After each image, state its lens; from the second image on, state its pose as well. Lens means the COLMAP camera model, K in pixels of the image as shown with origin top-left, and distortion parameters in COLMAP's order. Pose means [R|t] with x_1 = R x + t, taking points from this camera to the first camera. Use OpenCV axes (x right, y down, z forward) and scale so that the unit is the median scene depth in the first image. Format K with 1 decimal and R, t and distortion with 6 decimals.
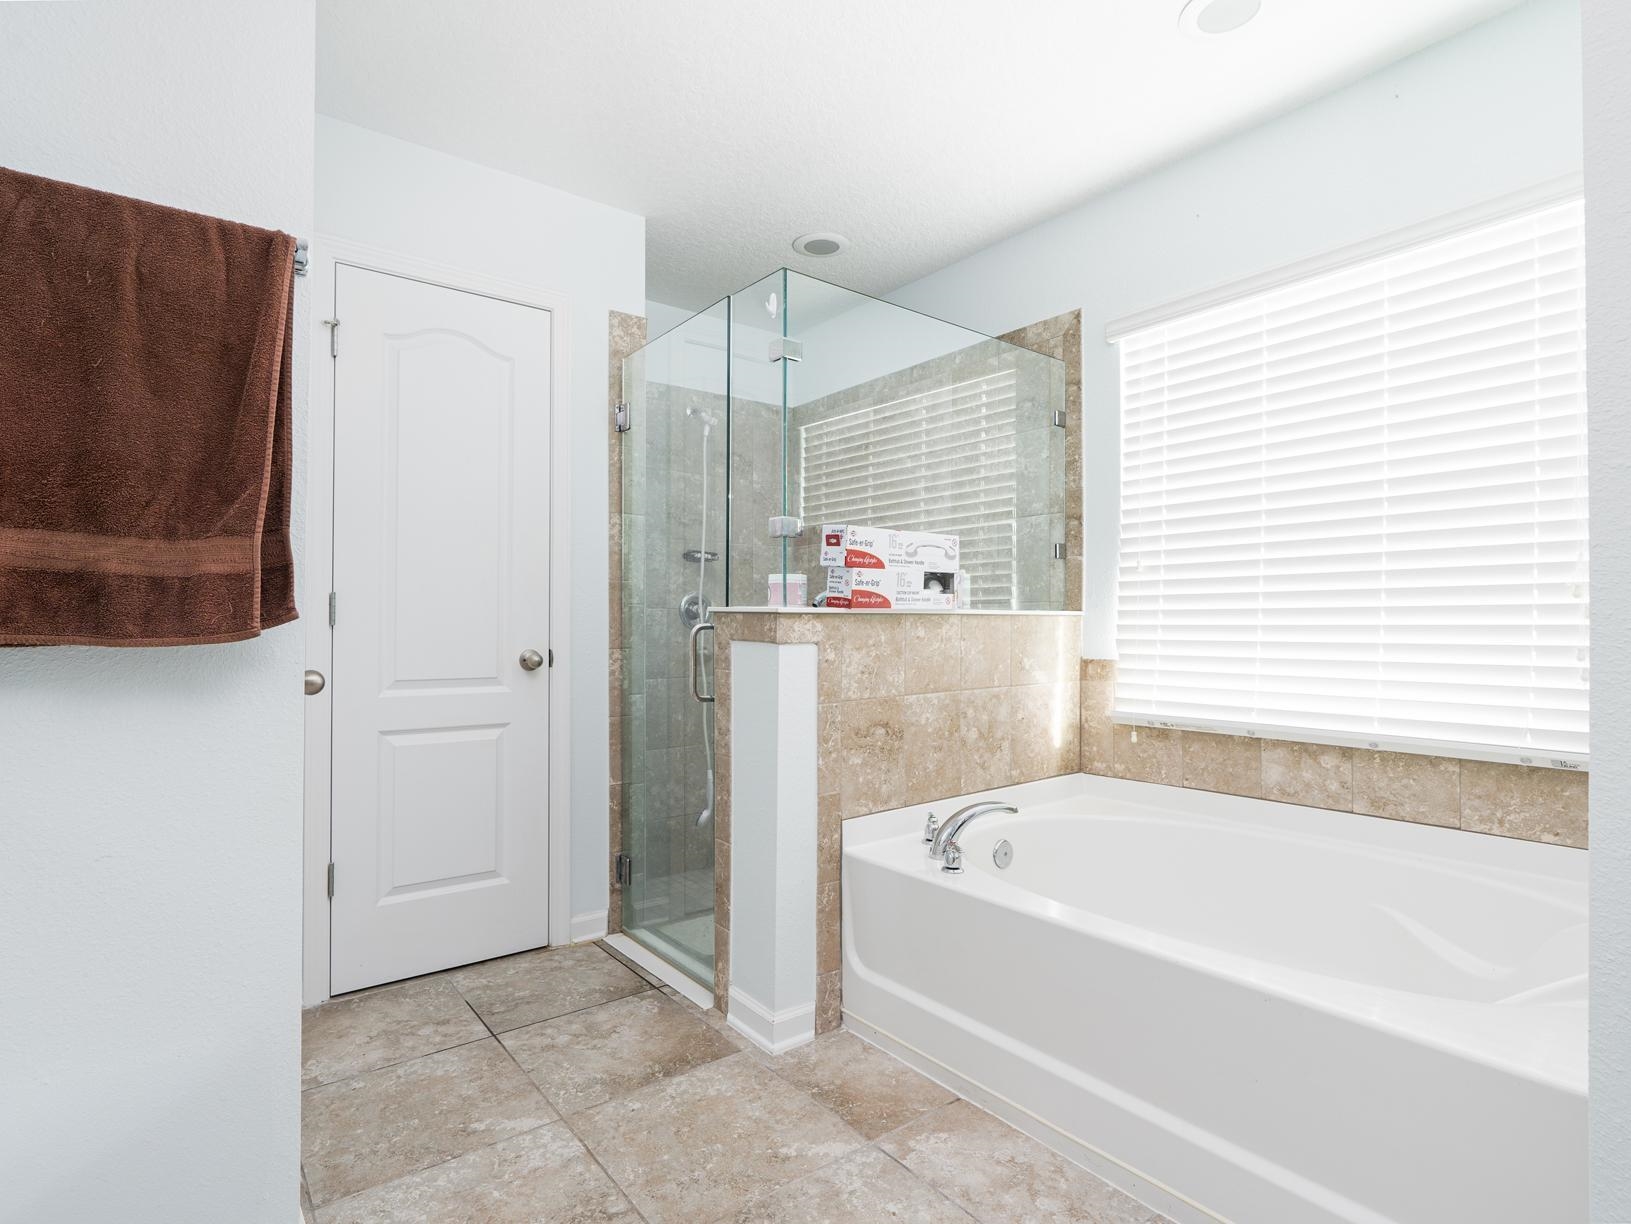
lens RADIAL K [[839.0, 0, 815.9], [0, 839.0, 621.8], [0, 0, 1]] dist [-0.005500, 0.000240]
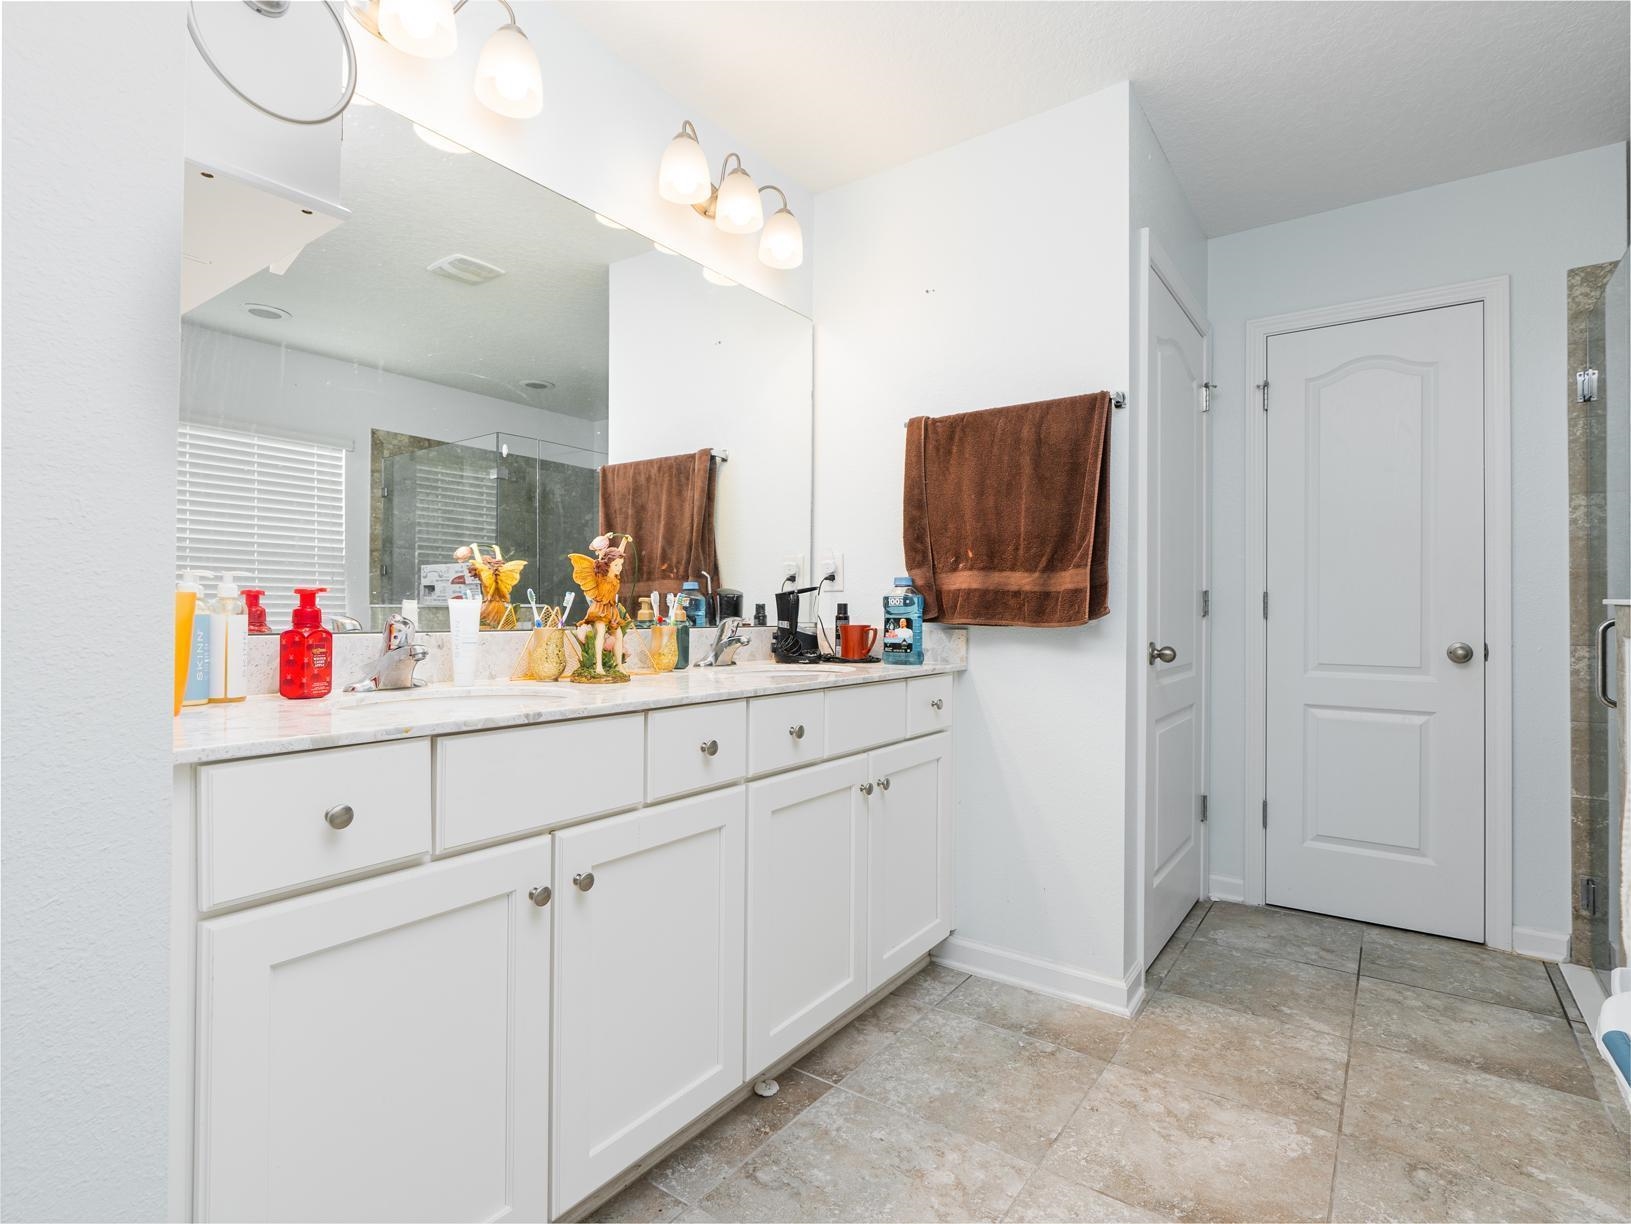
lens RADIAL K [[839.0, 0, 815.9], [0, 839.0, 621.8], [0, 0, 1]] dist [-0.005500, 0.000240]
pose [[0.289009, 0.011777, -0.957254, 0.471377], [-0.002009, 0.999930, 0.011695, -0.002599], [0.957324, -0.001457, 0.289012, -0.043291]]
